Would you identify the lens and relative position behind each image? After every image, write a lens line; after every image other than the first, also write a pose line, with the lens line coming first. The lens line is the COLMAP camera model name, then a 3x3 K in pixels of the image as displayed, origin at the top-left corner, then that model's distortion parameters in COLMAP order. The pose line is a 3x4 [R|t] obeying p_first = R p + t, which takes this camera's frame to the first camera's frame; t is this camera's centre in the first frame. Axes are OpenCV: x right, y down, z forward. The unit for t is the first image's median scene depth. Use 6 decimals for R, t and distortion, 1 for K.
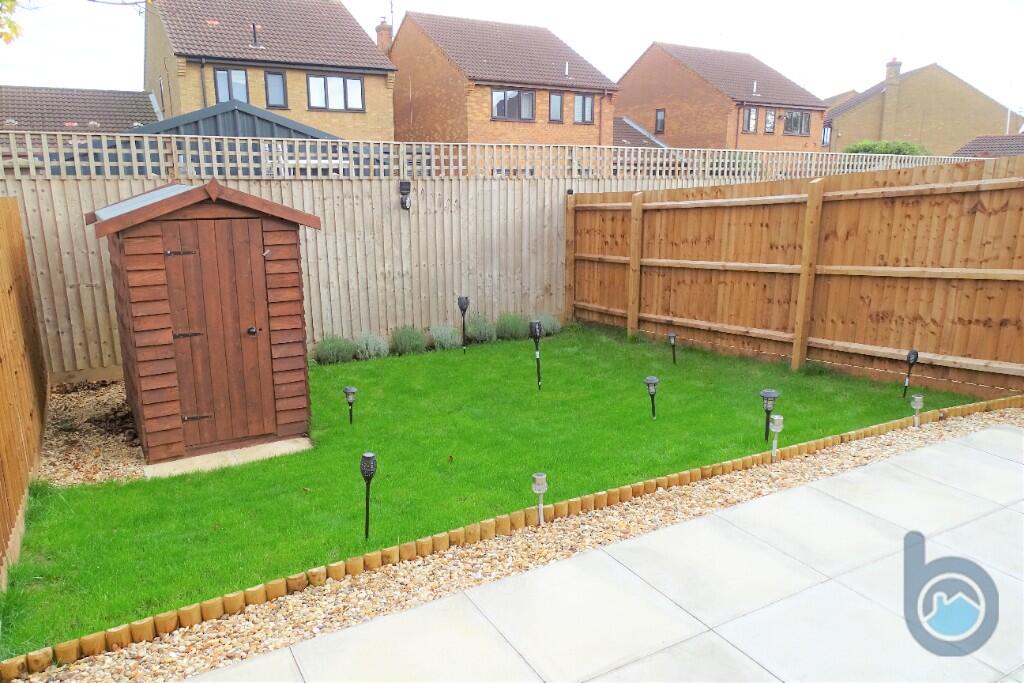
lens RADIAL K [[723.6, 0, 512.0], [0, 723.6, 341.5], [0, 0, 1]] dist [0.007341, 0.000831]
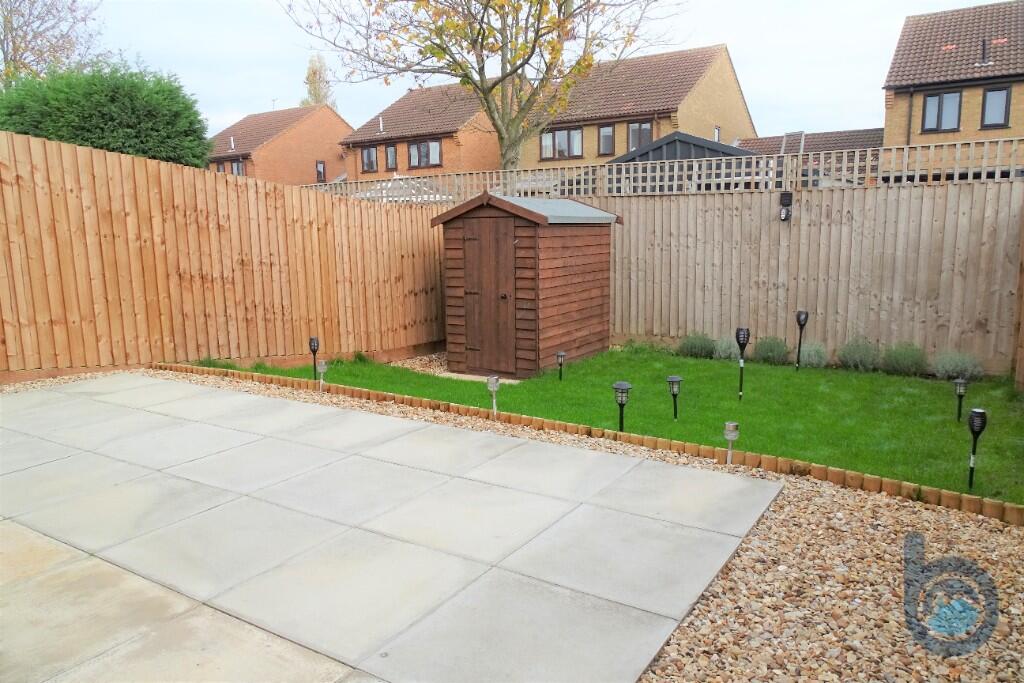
lens RADIAL K [[723.6, 0, 512.0], [0, 723.6, 341.5], [0, 0, 1]] dist [0.007341, 0.000831]
pose [[0.462346, 0.137038, -0.876046, 0.577398], [-0.183639, 0.981363, 0.056594, -0.006713], [0.867475, 0.134710, 0.478895, 0.218381]]
